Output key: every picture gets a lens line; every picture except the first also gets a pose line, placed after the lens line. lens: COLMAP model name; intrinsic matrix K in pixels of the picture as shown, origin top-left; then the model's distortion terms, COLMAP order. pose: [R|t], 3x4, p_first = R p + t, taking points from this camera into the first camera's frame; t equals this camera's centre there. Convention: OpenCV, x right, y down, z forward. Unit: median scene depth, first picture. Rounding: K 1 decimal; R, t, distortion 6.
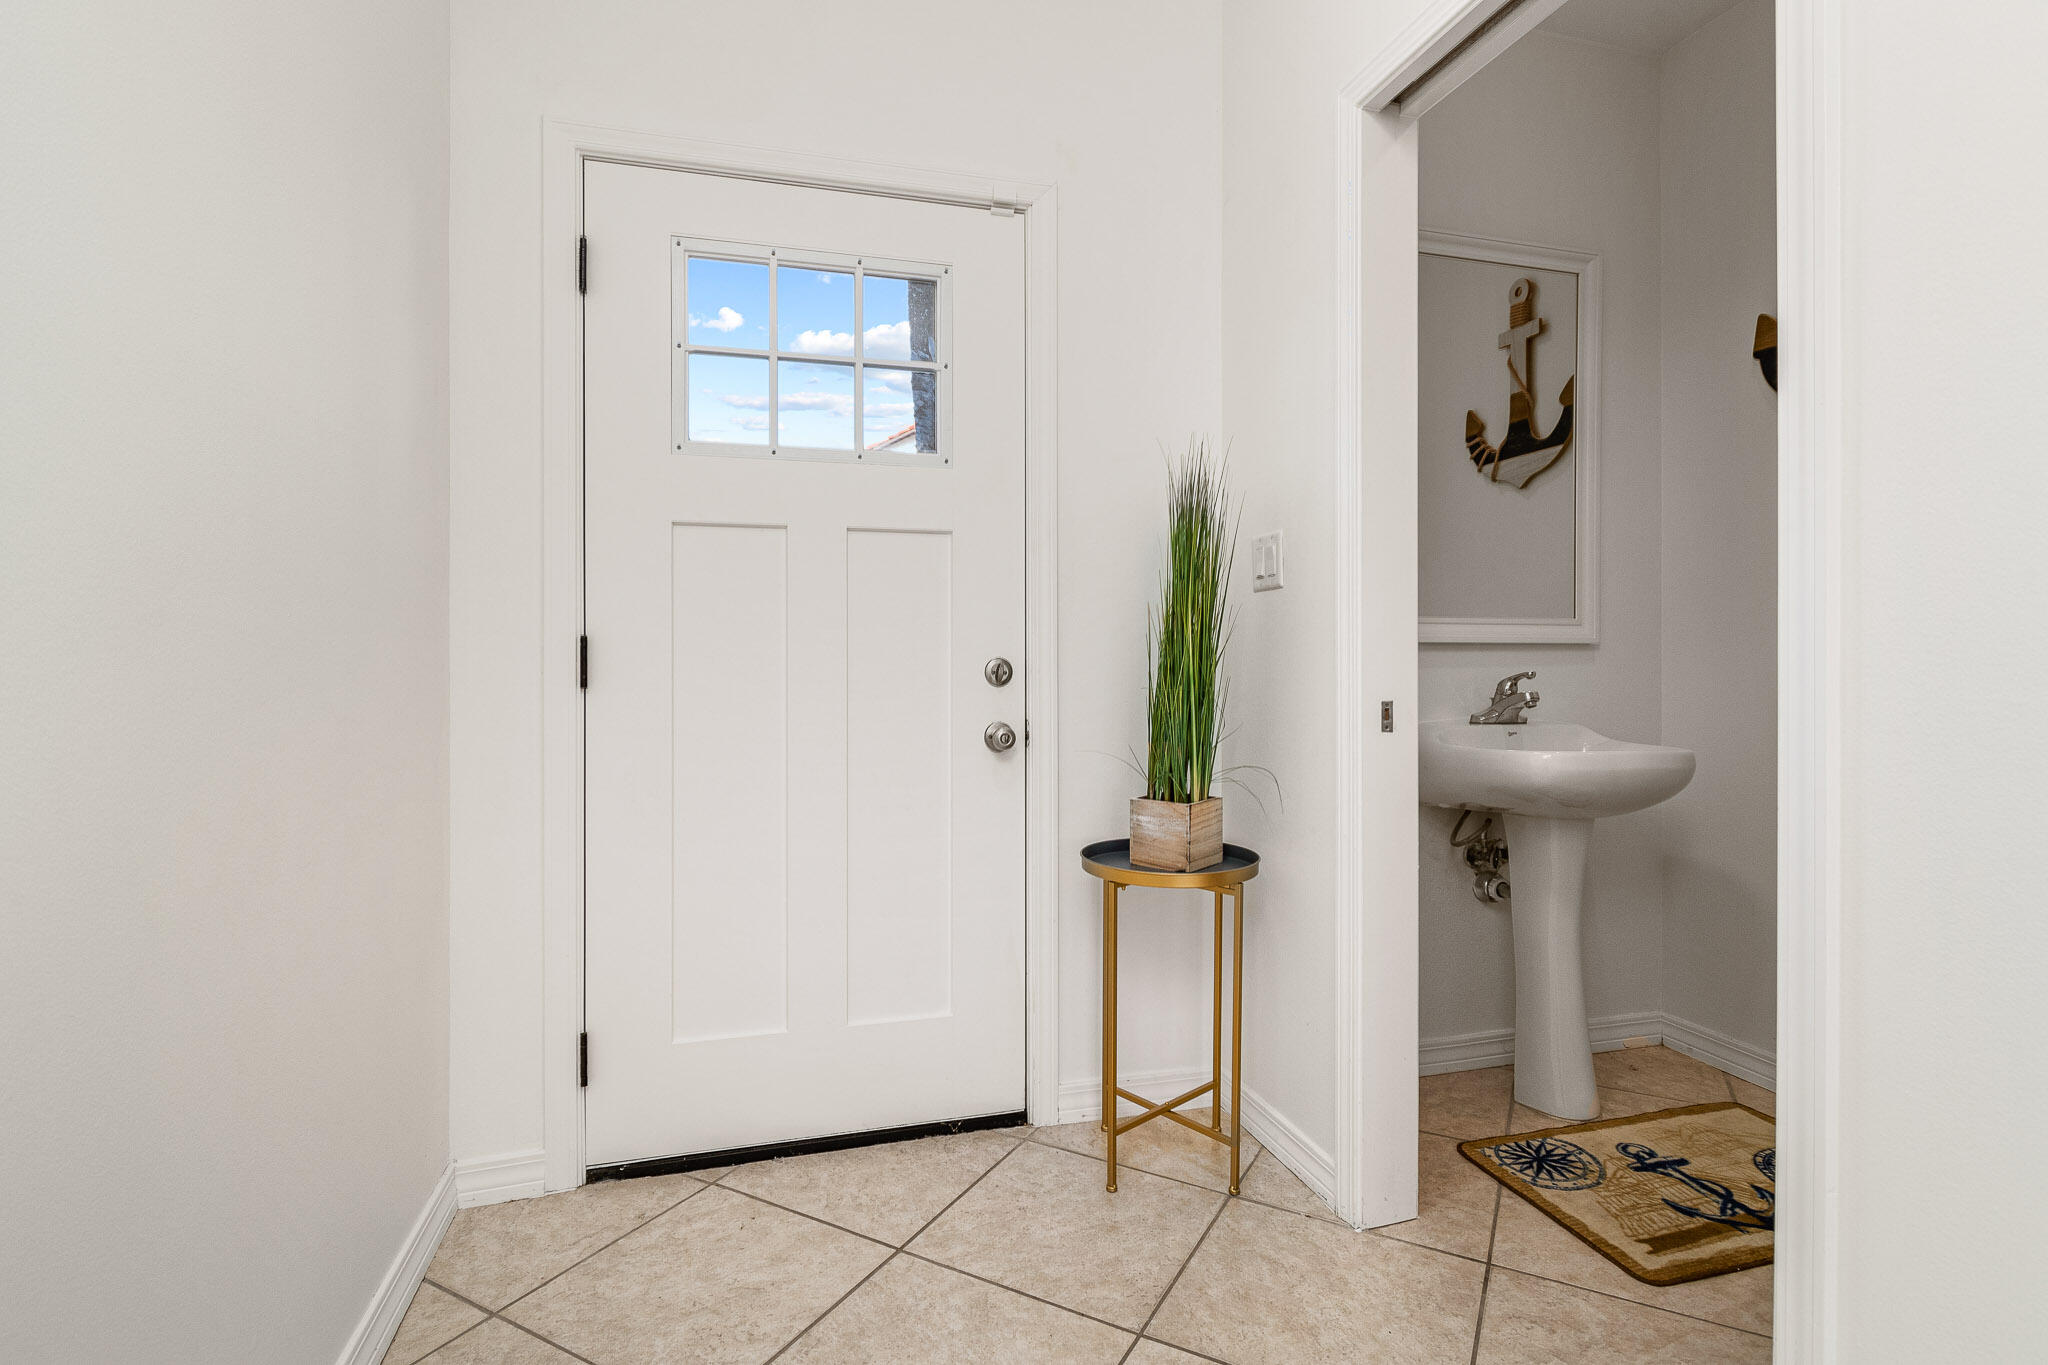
lens RADIAL K [[976.5, 0, 1062.8], [0, 976.5, 670.9], [0, 0, 1]] dist [-0.000978, -0.001497]
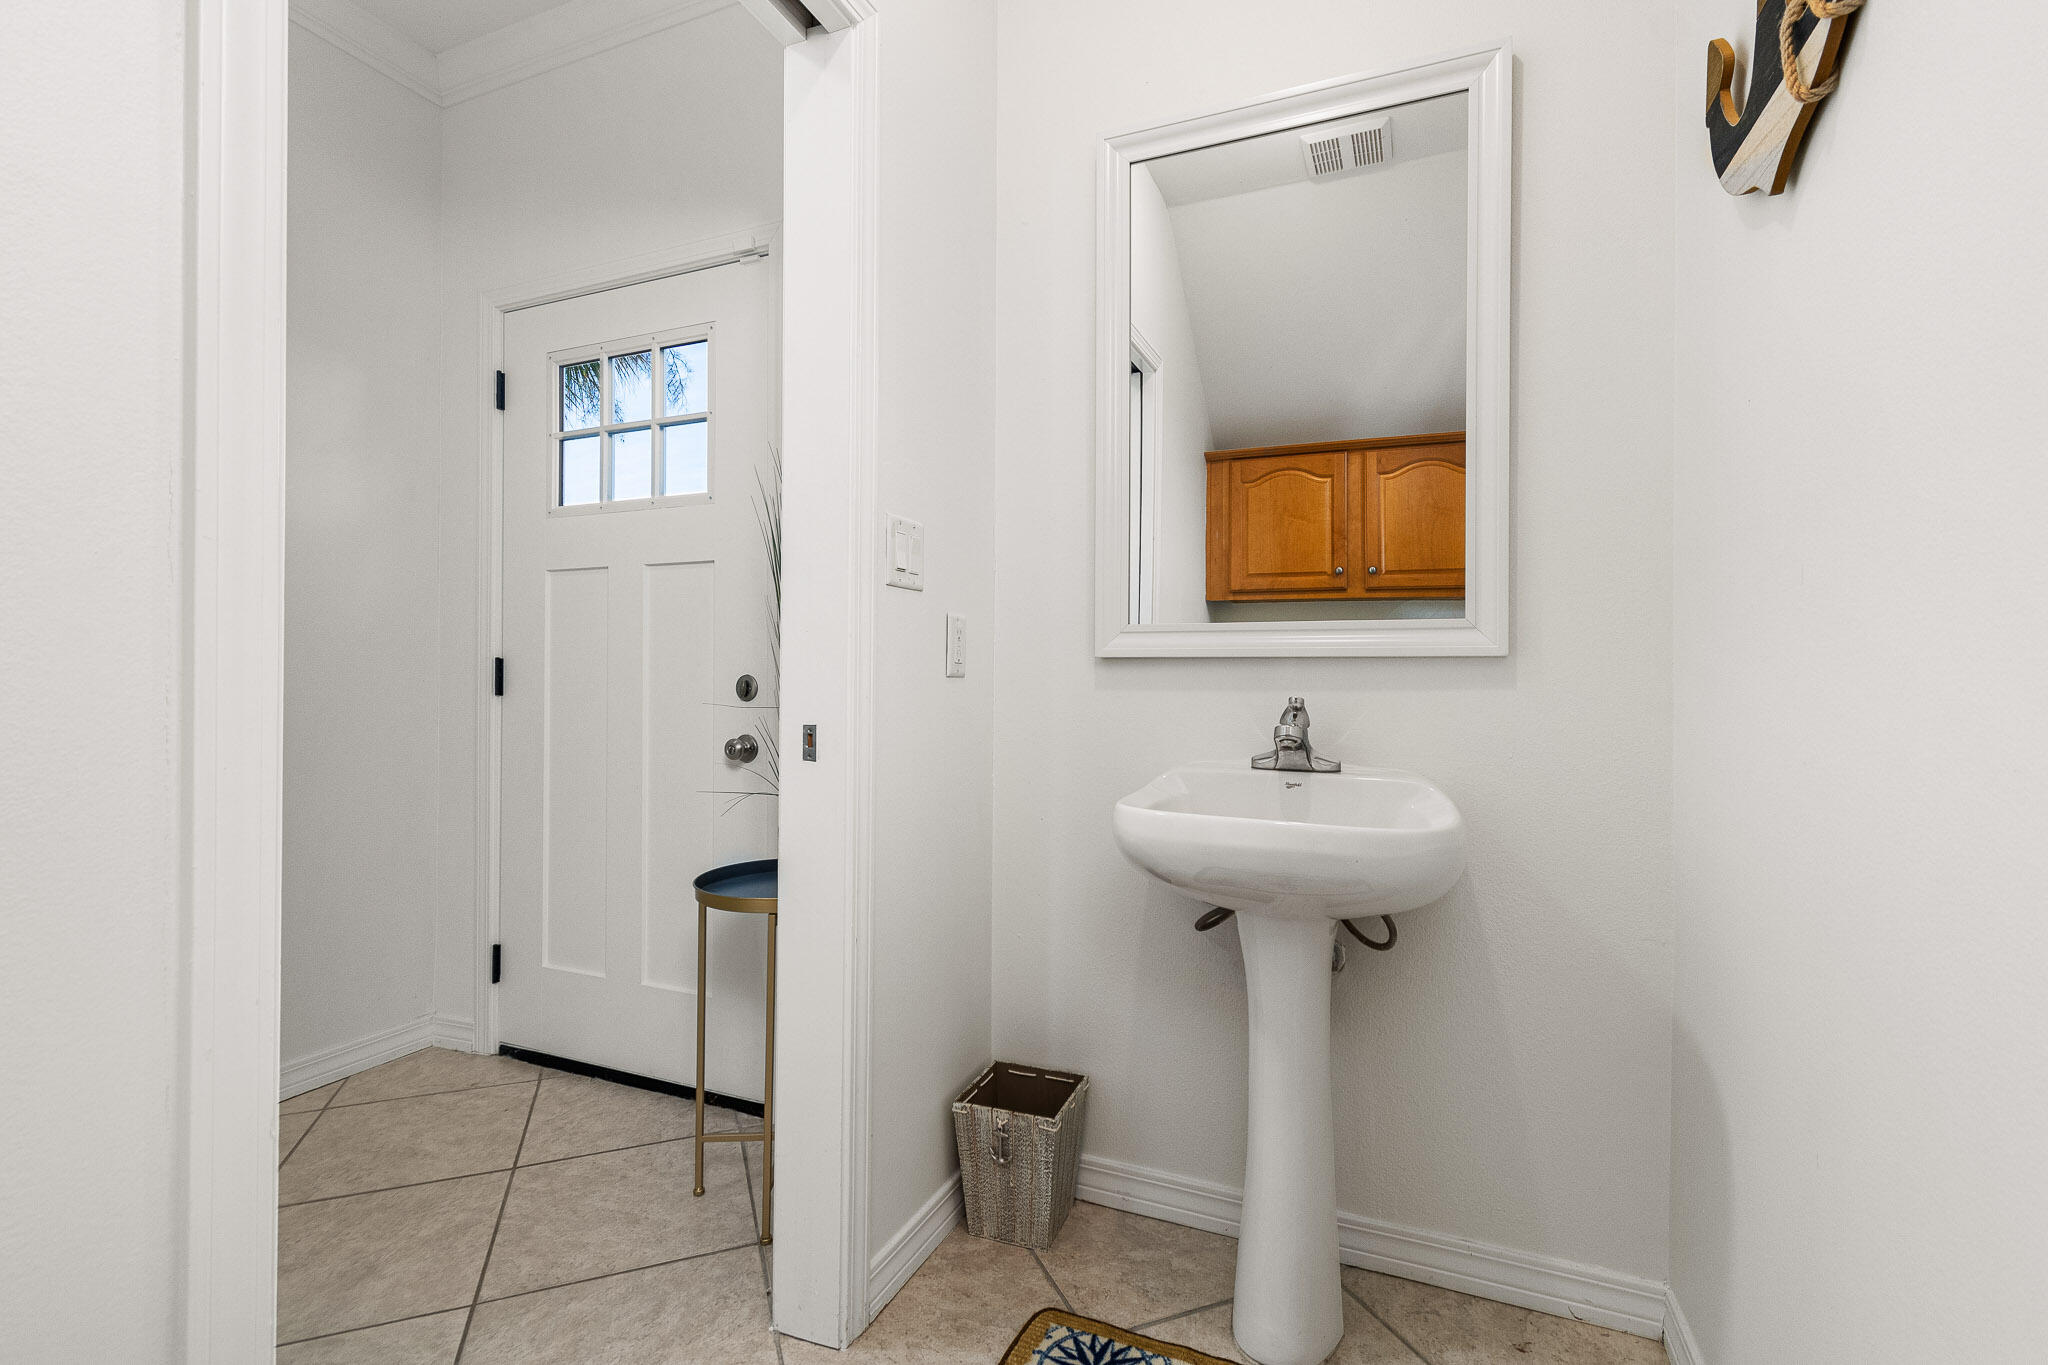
lens RADIAL K [[923.6, 0, 1026.4], [0, 923.6, 678.3], [0, 0, 1]] dist [0.003209, -0.001557]
pose [[0.779529, 0.008395, -0.626310, 0.923947], [-0.016060, 0.999849, -0.006587, -0.007146], [0.626160, 0.015193, 0.779546, 0.452946]]
